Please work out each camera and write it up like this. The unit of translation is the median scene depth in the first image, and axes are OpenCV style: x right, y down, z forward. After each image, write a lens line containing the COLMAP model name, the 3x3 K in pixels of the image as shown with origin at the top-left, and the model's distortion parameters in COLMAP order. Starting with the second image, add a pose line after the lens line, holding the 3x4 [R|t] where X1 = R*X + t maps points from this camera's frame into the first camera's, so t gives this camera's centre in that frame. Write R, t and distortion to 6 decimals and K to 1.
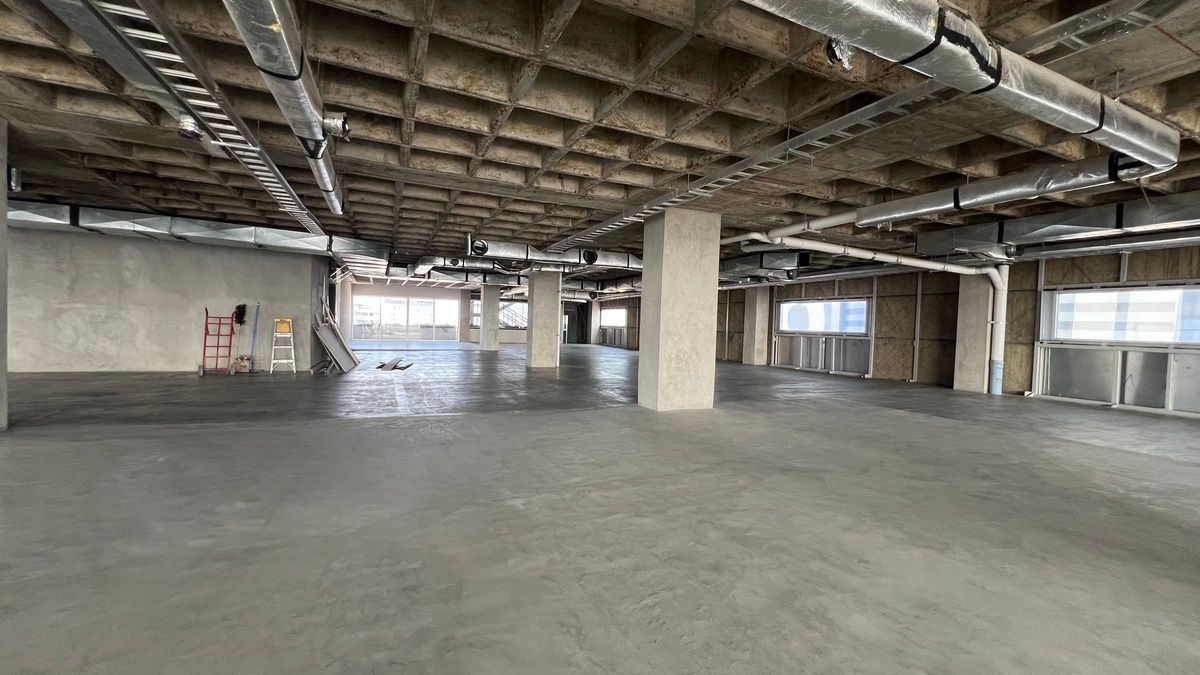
lens RADIAL K [[471.2, 0, 599.0], [0, 471.2, 337.5], [0, 0, 1]] dist [0.000057, 0.000006]
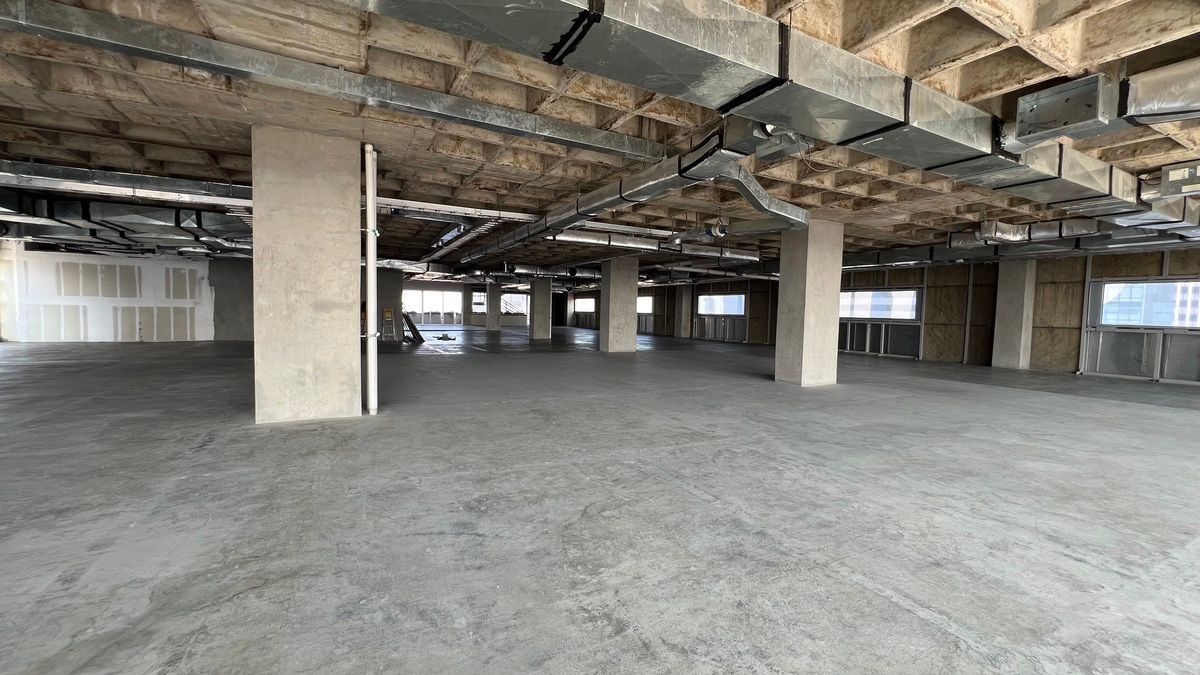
lens RADIAL K [[483.8, 0, 603.1], [0, 483.8, 337.5], [0, 0, 1]] dist [0.000002, -0.000002]
pose [[0.997328, -0.012116, 0.072038, -0.024491], [0.010004, 0.999512, 0.029605, 0.011909], [-0.072361, -0.028806, 0.996962, -0.517387]]
